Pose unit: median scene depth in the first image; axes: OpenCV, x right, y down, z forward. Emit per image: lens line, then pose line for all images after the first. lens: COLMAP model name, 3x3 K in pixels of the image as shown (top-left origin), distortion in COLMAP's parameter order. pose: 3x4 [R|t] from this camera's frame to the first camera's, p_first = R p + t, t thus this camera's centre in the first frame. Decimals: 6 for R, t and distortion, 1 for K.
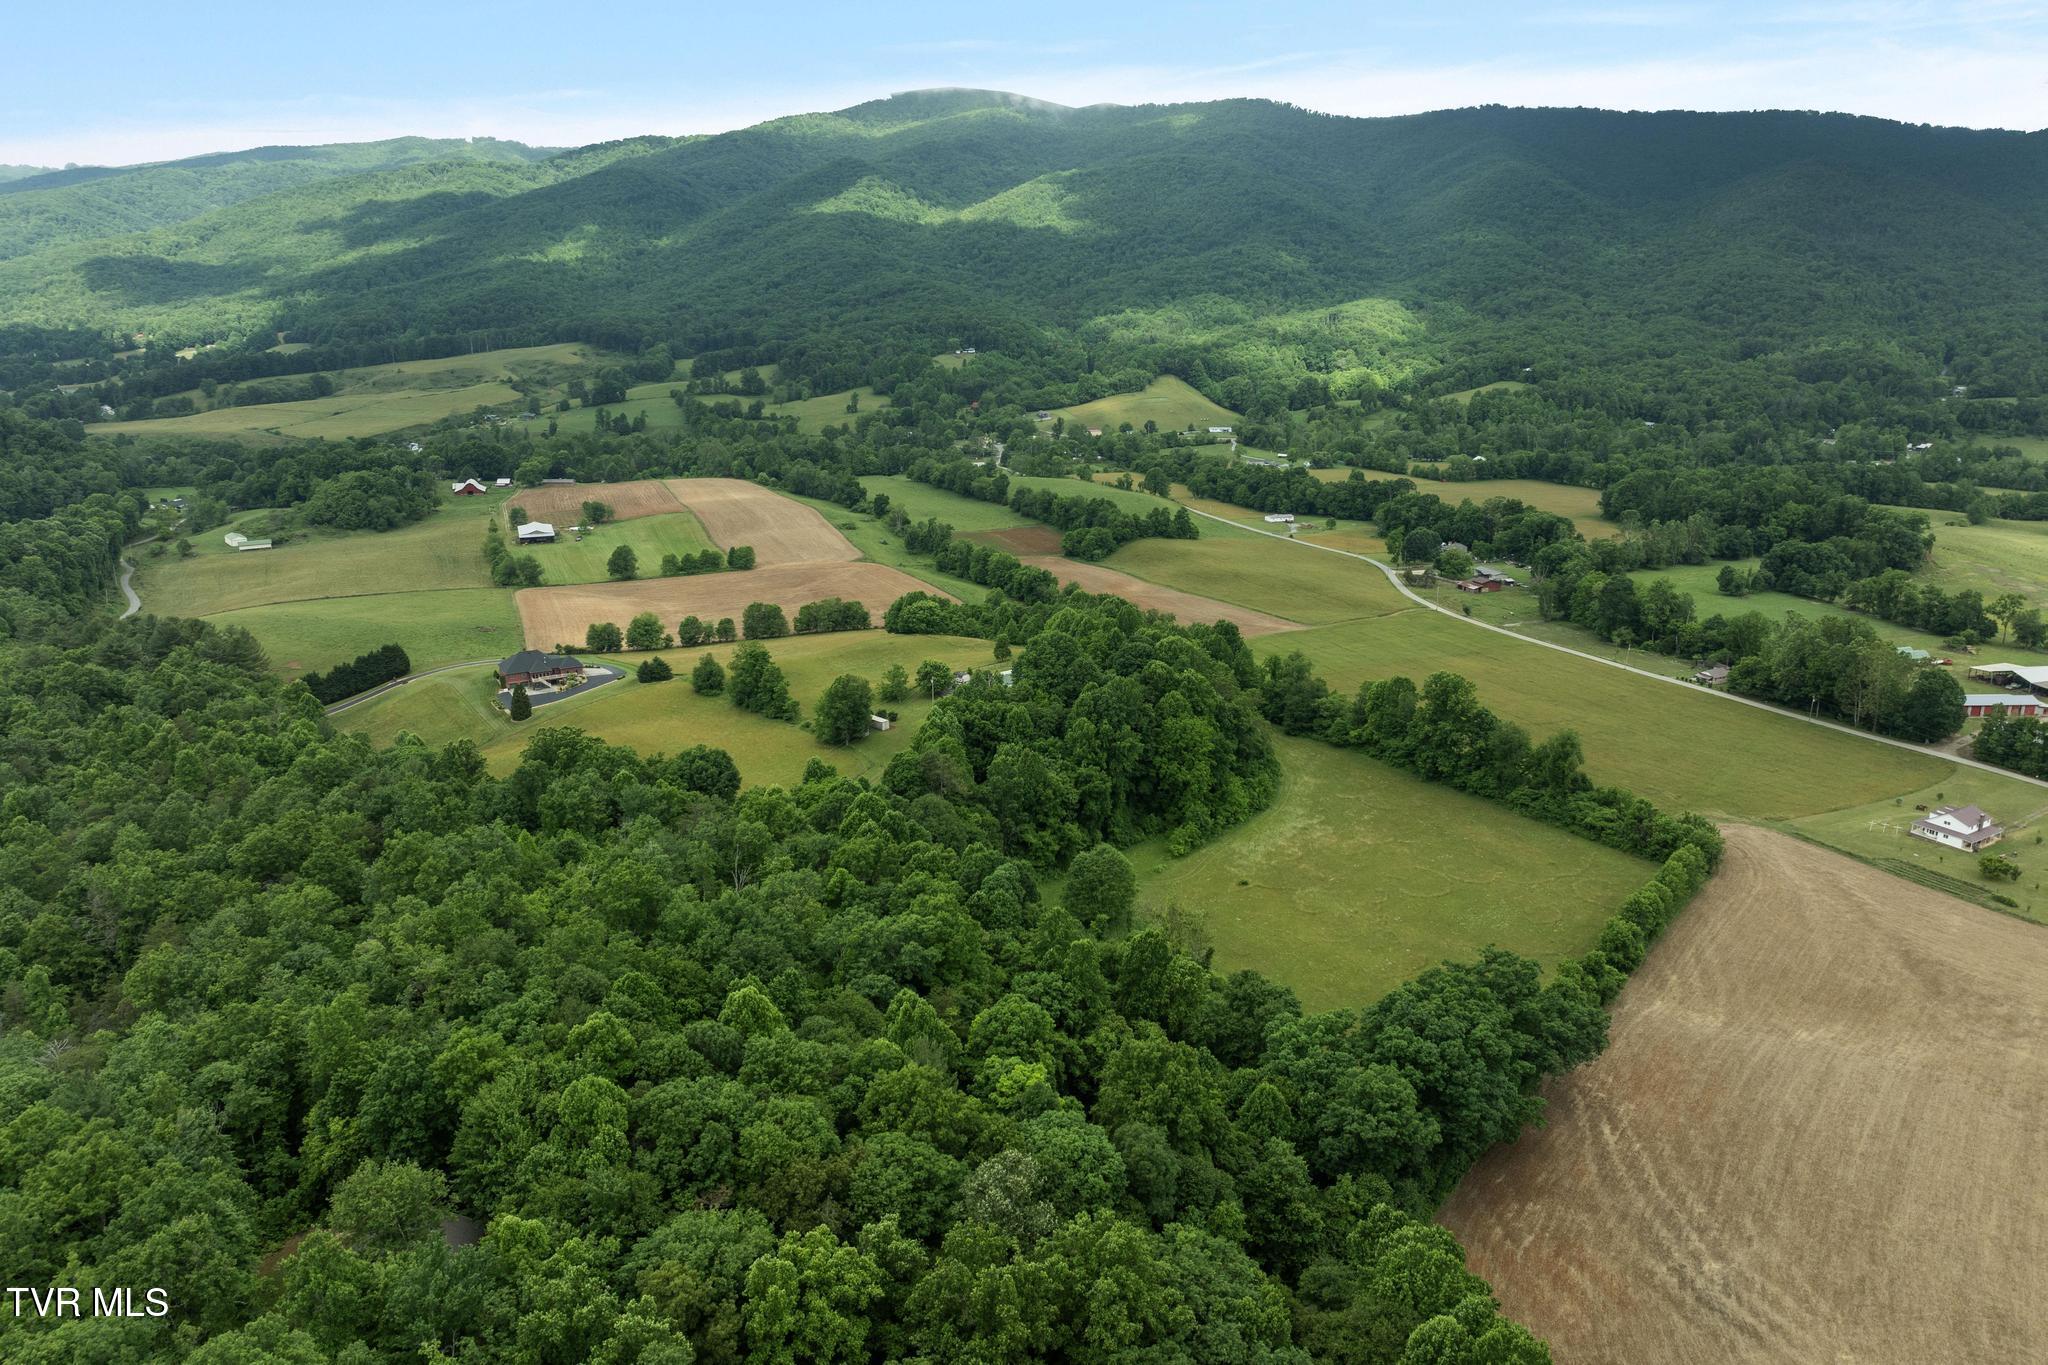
lens RADIAL K [[1428.3, 0, 1082.6], [0, 1428.3, 722.7], [0, 0, 1]] dist [-0.042801, 0.007946]
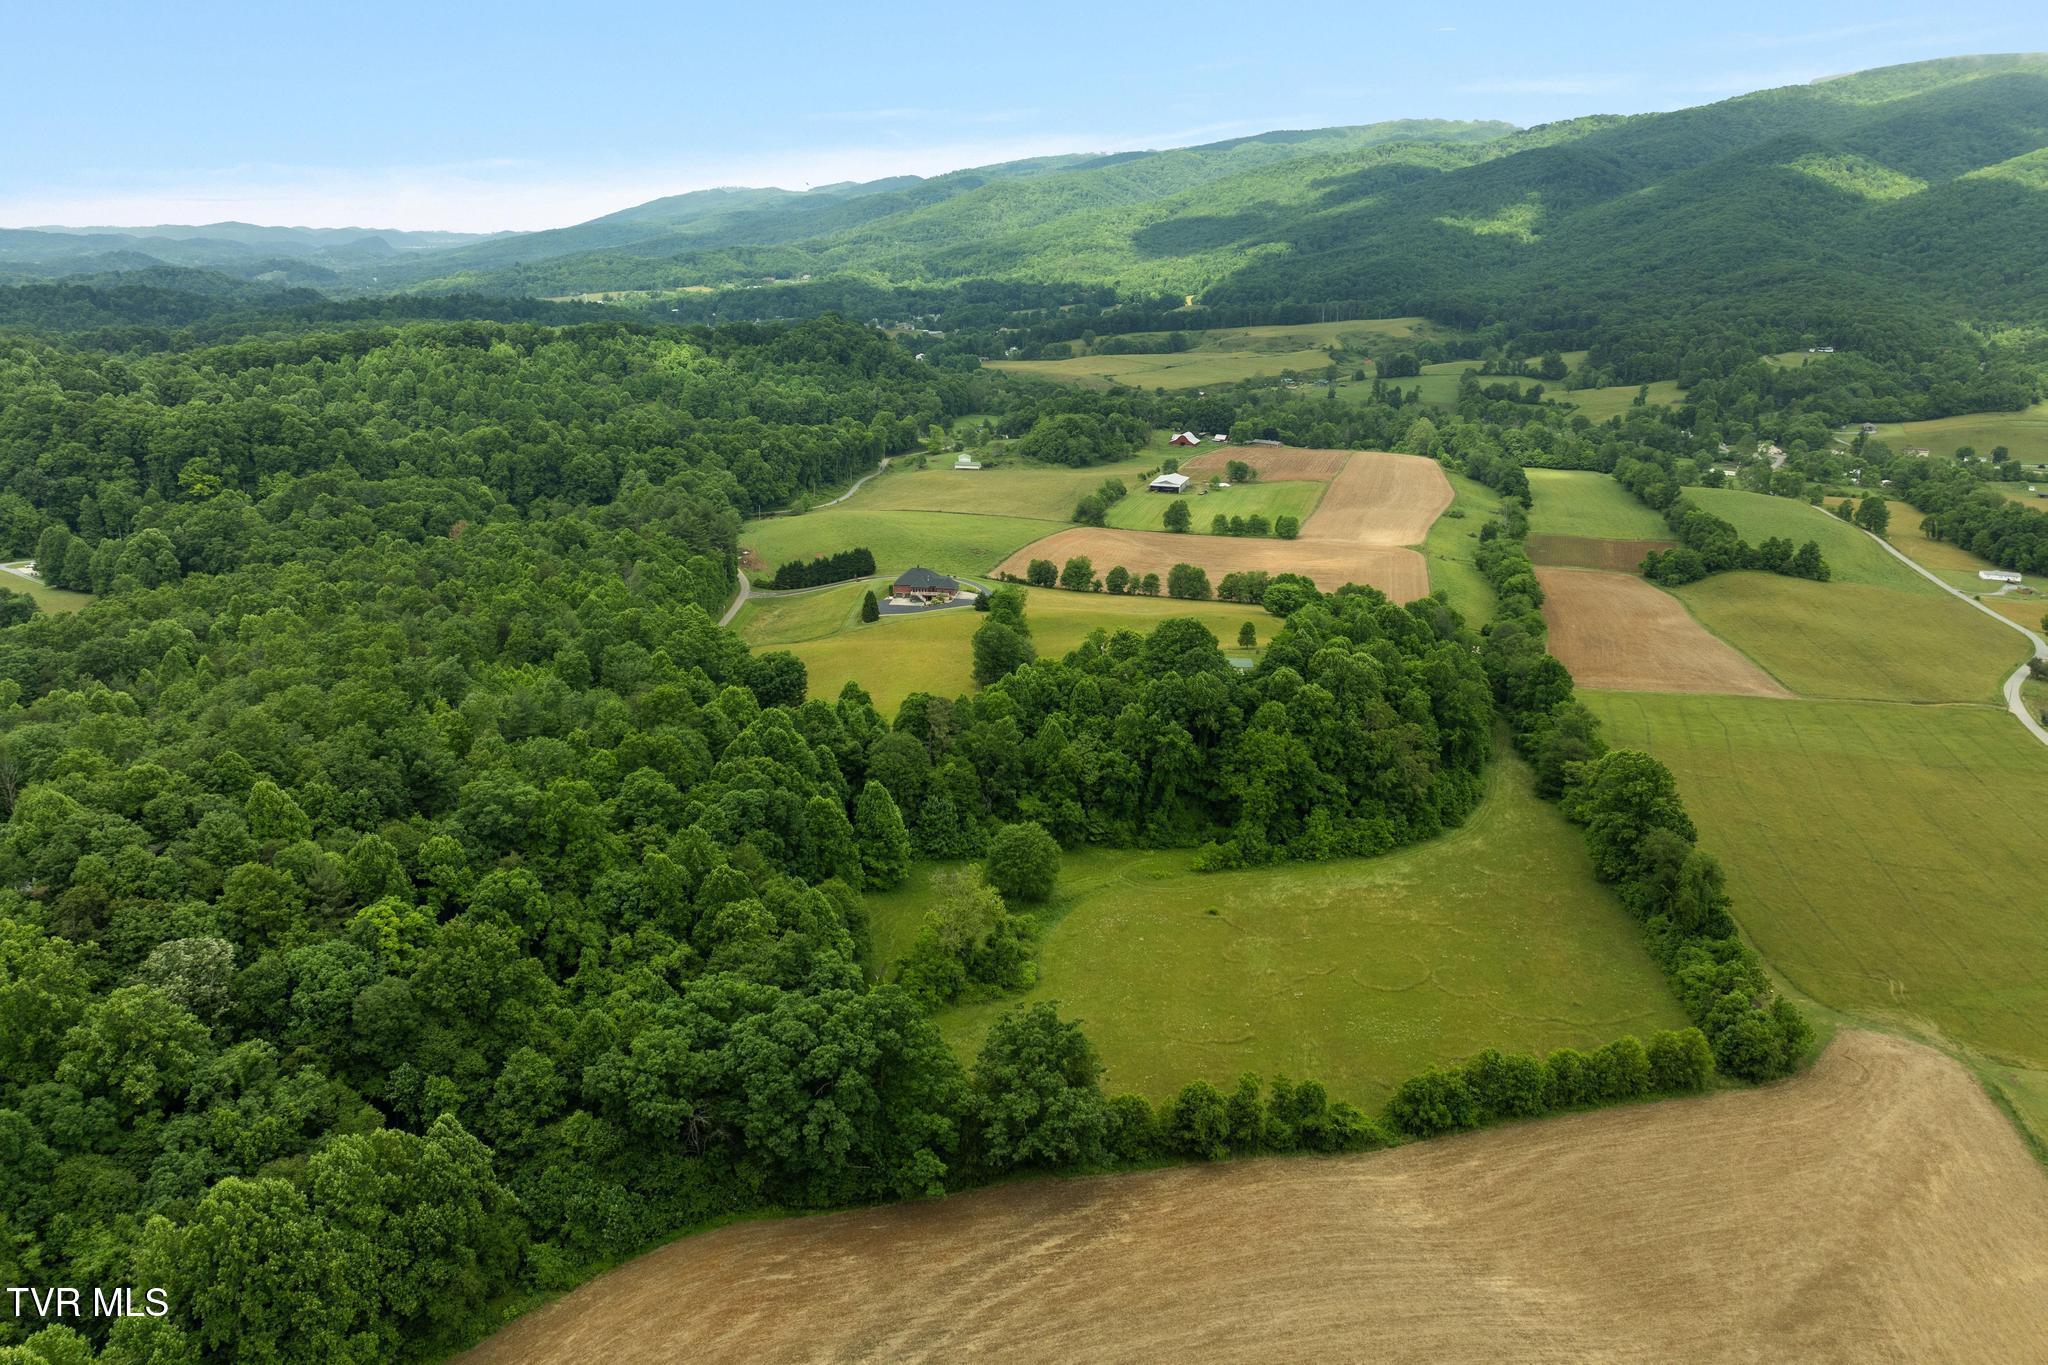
lens RADIAL K [[1428.3, 0, 1042.5], [0, 1428.3, 676.7], [0, 0, 1]] dist [-0.042801, 0.007946]
pose [[0.774922, 0.191539, -0.602336, 0.178538], [-0.201637, 0.978099, 0.051617, -0.019597], [0.599031, 0.081454, 0.796572, 0.062811]]
